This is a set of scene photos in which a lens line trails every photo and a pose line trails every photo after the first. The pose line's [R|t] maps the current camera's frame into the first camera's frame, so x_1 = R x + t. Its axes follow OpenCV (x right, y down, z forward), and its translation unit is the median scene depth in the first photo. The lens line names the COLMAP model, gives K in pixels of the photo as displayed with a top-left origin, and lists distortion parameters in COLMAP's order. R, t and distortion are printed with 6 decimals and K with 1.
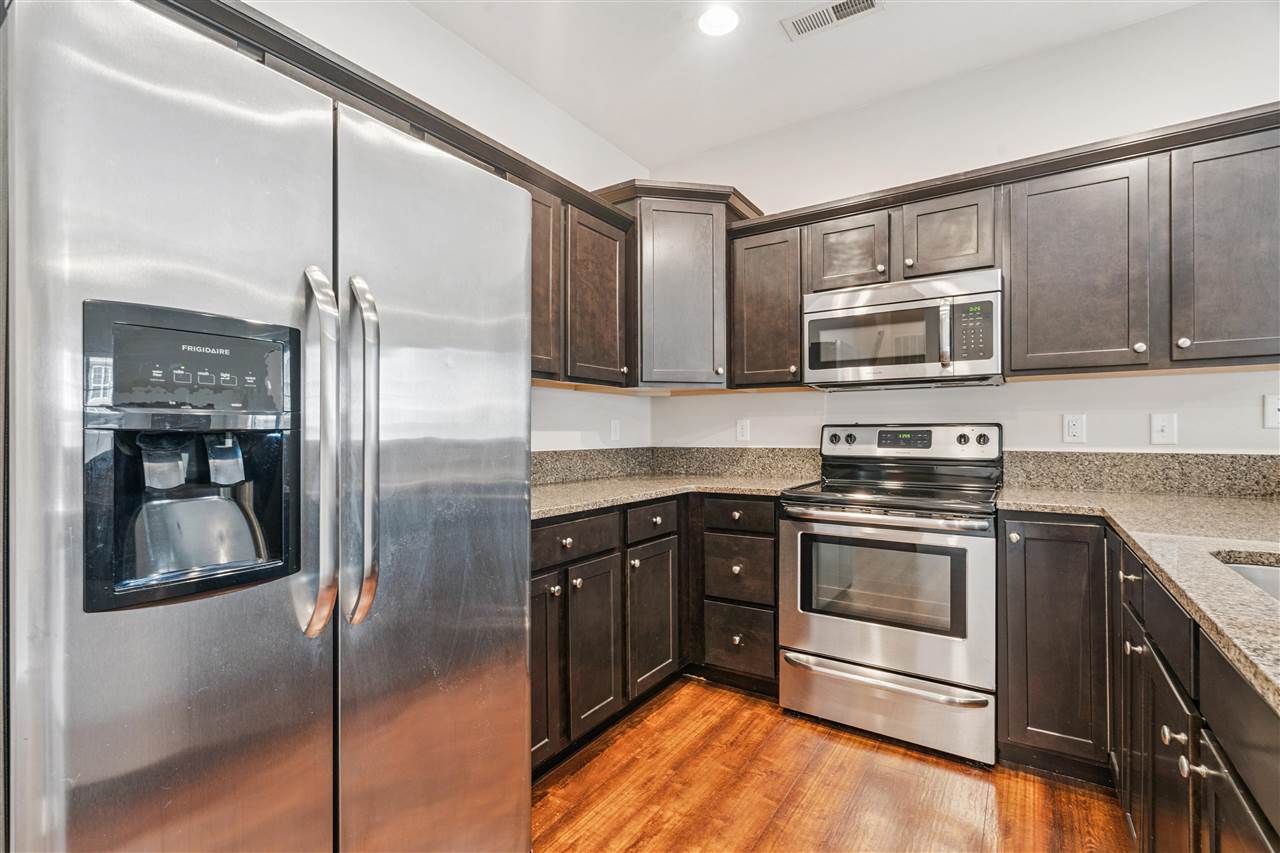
lens RADIAL K [[575.3, 0, 642.6], [0, 575.3, 428.2], [0, 0, 1]] dist [-0.001745, -0.000048]
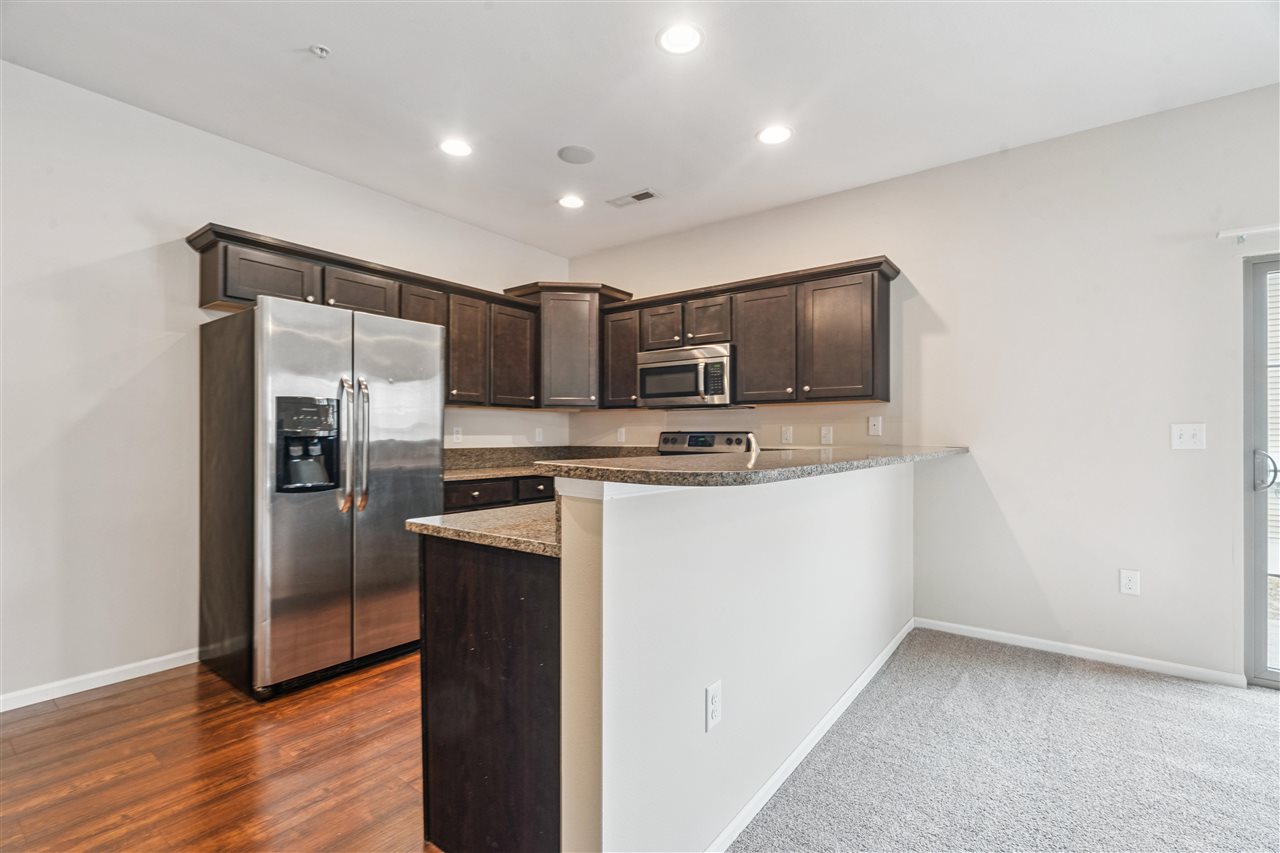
lens RADIAL K [[586.7, 0, 645.3], [0, 586.7, 432.0], [0, 0, 1]] dist [-0.000904, 0.000026]
pose [[0.998169, 0.002106, -0.060454, 0.465067], [-0.001908, 0.999993, 0.003333, -0.013646], [0.060461, -0.003211, 0.998165, -0.769853]]
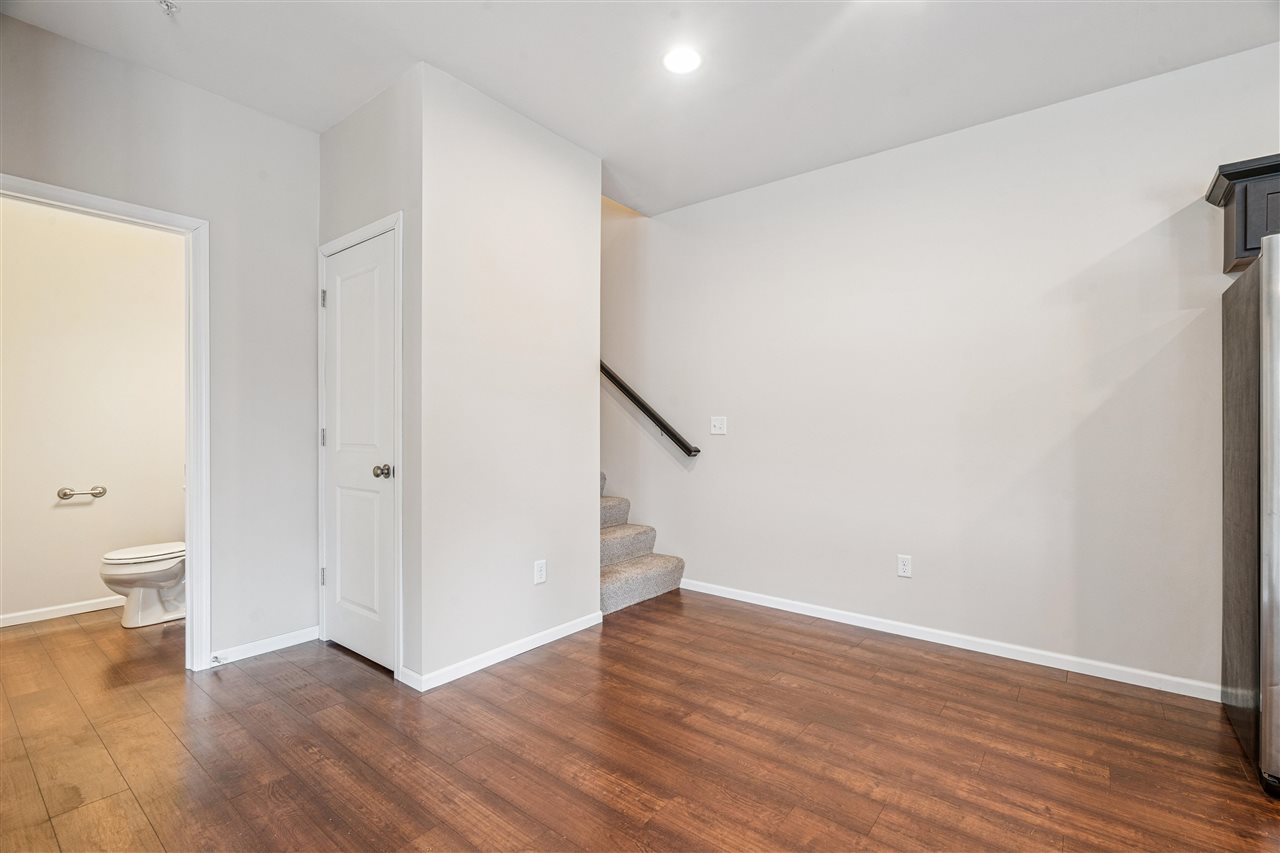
lens RADIAL K [[575.3, 0, 642.6], [0, 575.3, 428.2], [0, 0, 1]] dist [-0.001745, -0.000048]
pose [[-0.081928, 0.001224, -0.996638, 0.534045], [0.003191, 0.999994, 0.000966, -0.004450], [0.996633, -0.003101, -0.081931, -0.483290]]
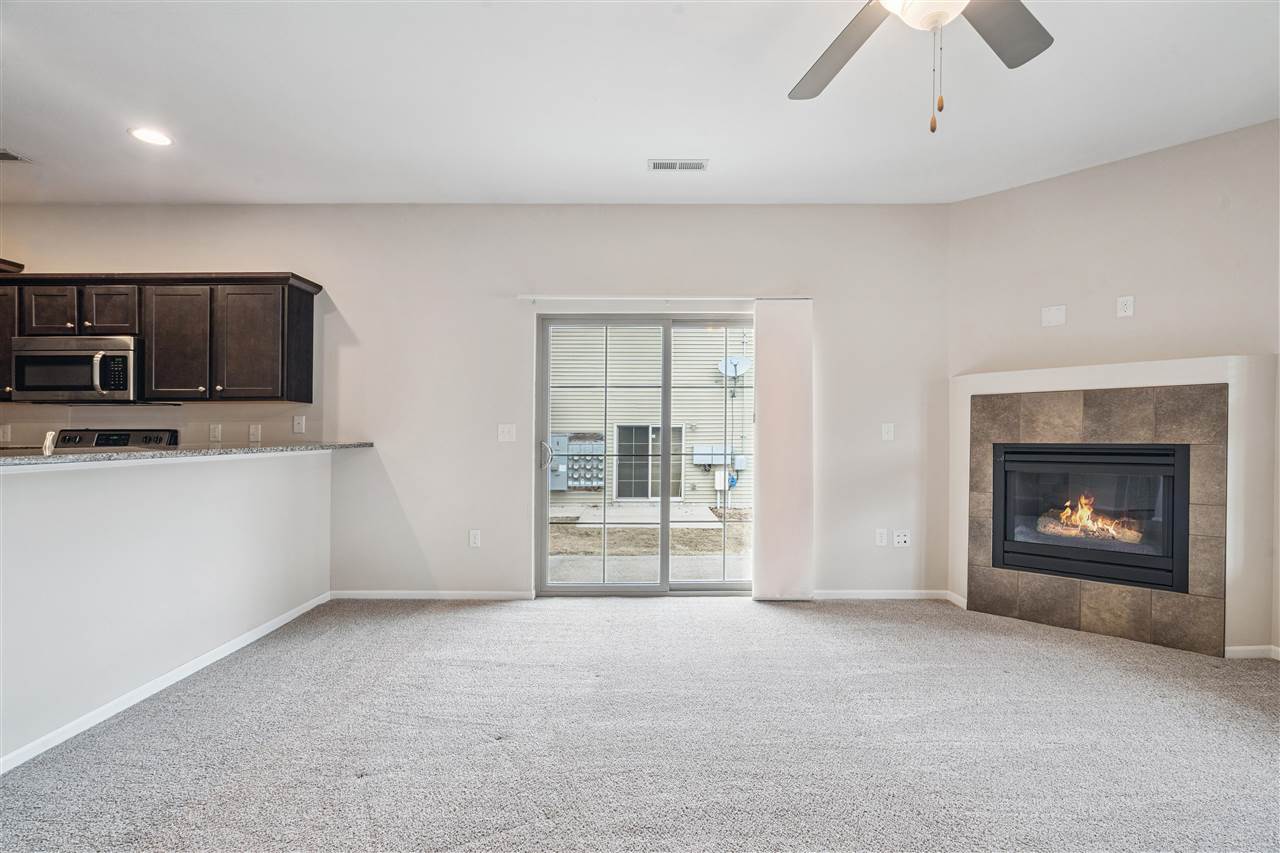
lens RADIAL K [[586.7, 0, 645.3], [0, 586.7, 432.0], [0, 0, 1]] dist [-0.000904, 0.000026]
pose [[0.836331, 0.001148, 0.548224, 0.907263], [-0.004273, 0.999981, 0.004425, -0.015519], [-0.548208, -0.006044, 0.836320, -1.198327]]
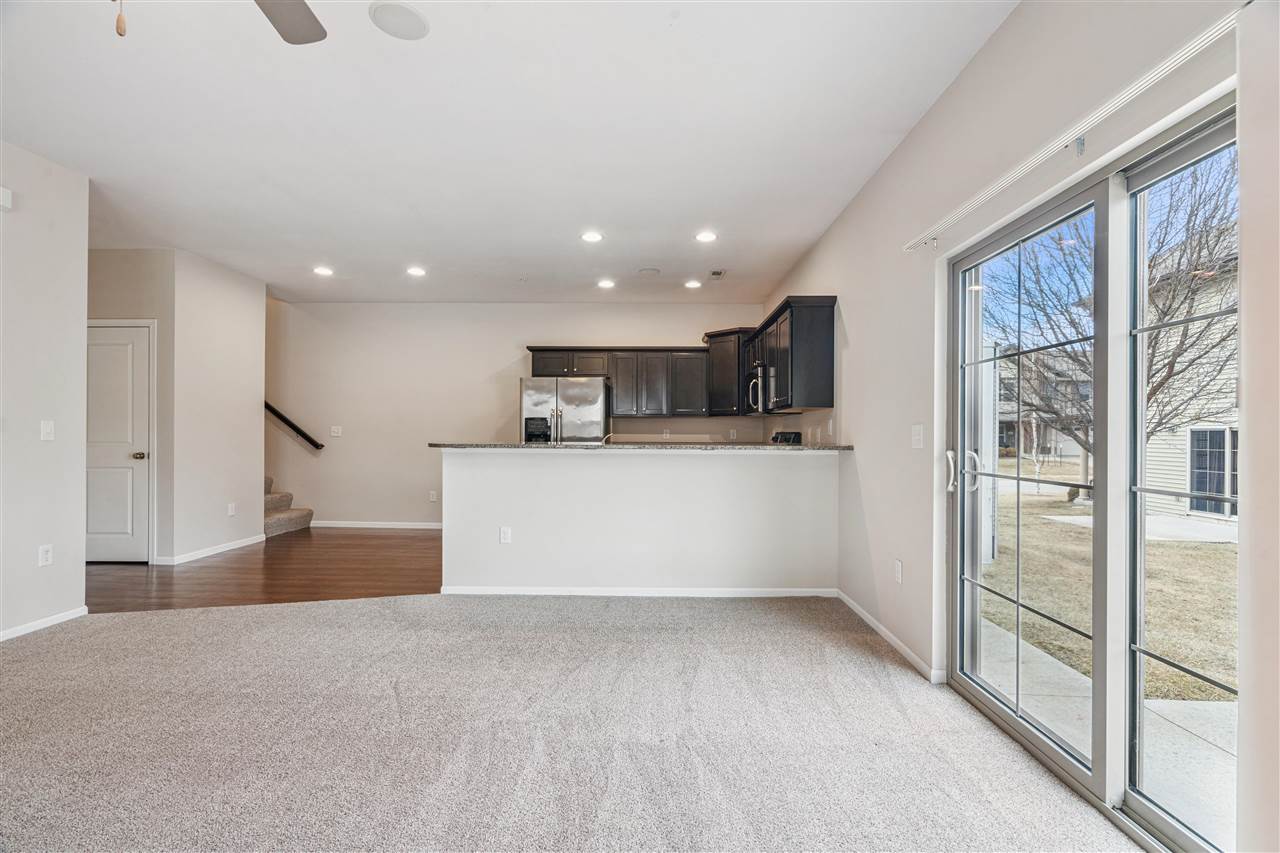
lens RADIAL K [[575.3, 0, 642.6], [0, 575.3, 428.2], [0, 0, 1]] dist [-0.001745, -0.000048]
pose [[0.533308, -0.002854, -0.845916, 2.304095], [0.000108, 0.999995, -0.003305, -0.017273], [0.845921, 0.001671, 0.533306, -0.654828]]
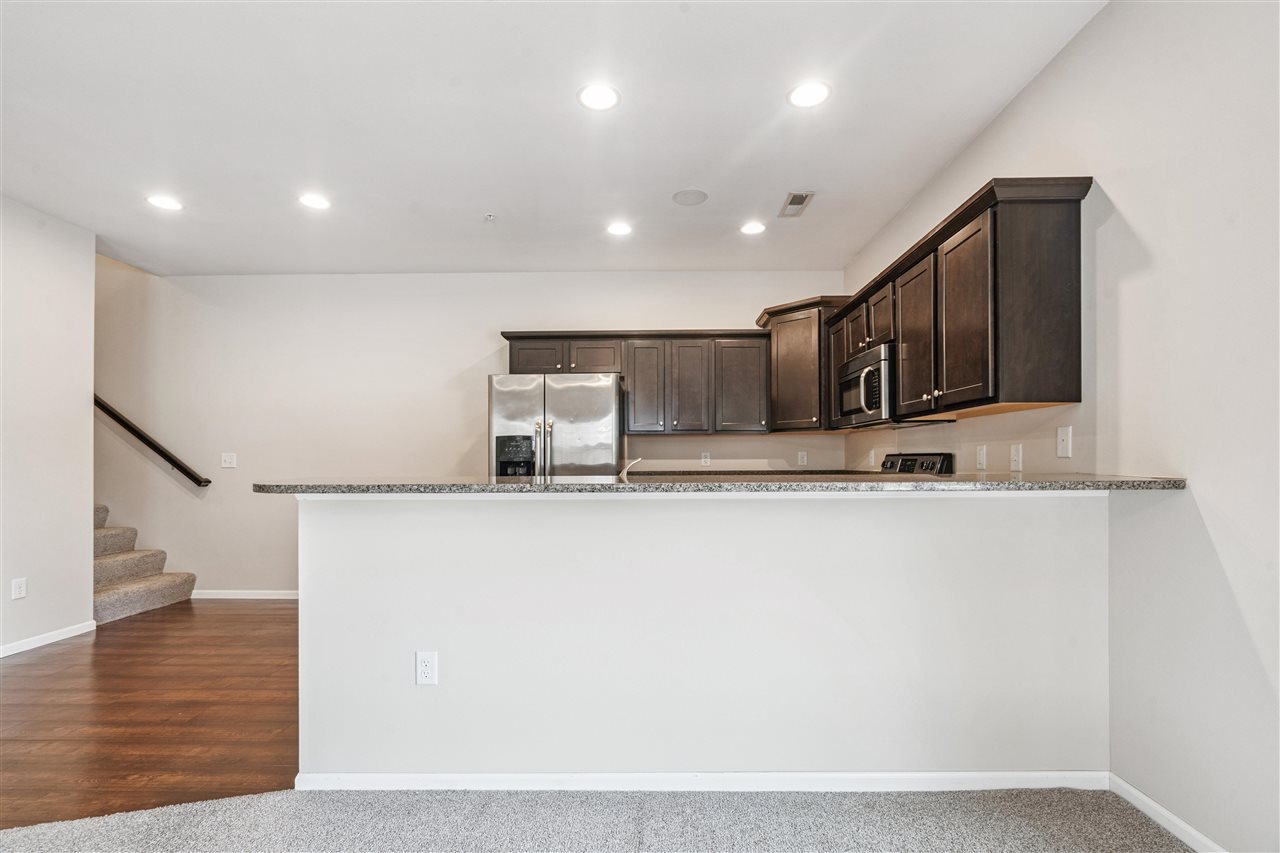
lens RADIAL K [[581.3, 0, 651.8], [0, 581.3, 451.3], [0, 0, 1]] dist [-0.002073, -0.000433]
pose [[0.539179, -0.012320, -0.842101, 1.466813], [0.010493, 0.999914, -0.007910, -0.010576], [0.842126, -0.004571, 0.539262, -0.233526]]
